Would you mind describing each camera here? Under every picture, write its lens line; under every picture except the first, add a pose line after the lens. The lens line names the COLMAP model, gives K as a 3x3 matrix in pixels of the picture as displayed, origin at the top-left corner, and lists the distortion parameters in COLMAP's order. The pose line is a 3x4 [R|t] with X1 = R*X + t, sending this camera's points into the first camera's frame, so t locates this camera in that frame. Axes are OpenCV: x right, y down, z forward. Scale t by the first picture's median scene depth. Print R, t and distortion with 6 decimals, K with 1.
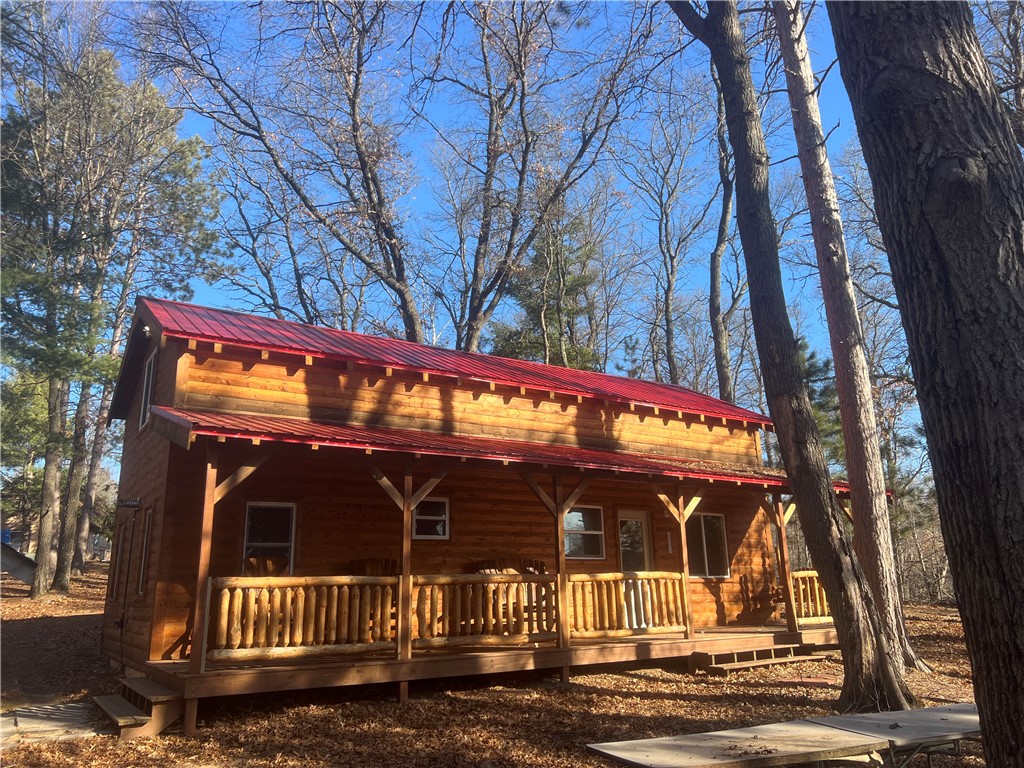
lens RADIAL K [[831.3, 0, 512.0], [0, 831.3, 384.0], [0, 0, 1]] dist [0.003036, 0.001745]
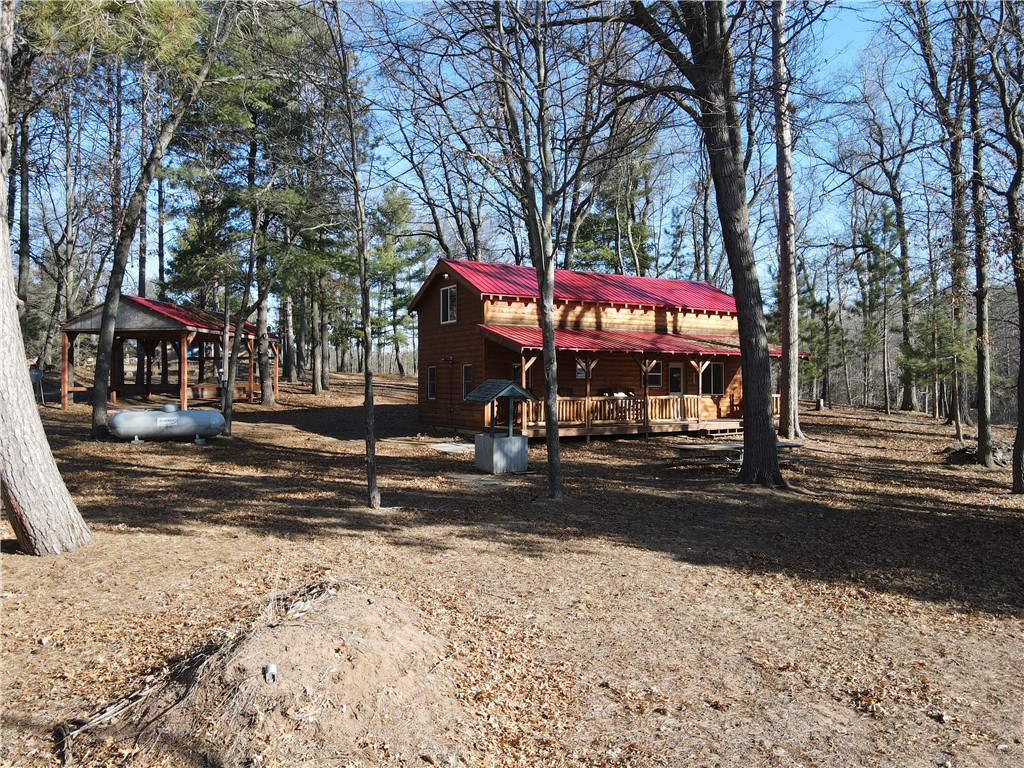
lens RADIAL K [[750.7, 0, 512.0], [0, 750.7, 384.0], [0, 0, 1]] dist [0.000611, -0.001306]
pose [[0.998101, 0.019528, -0.058414, -0.154784], [-0.005003, 0.970979, 0.239113, -0.242867], [0.061388, -0.238367, 0.969233, -0.838633]]
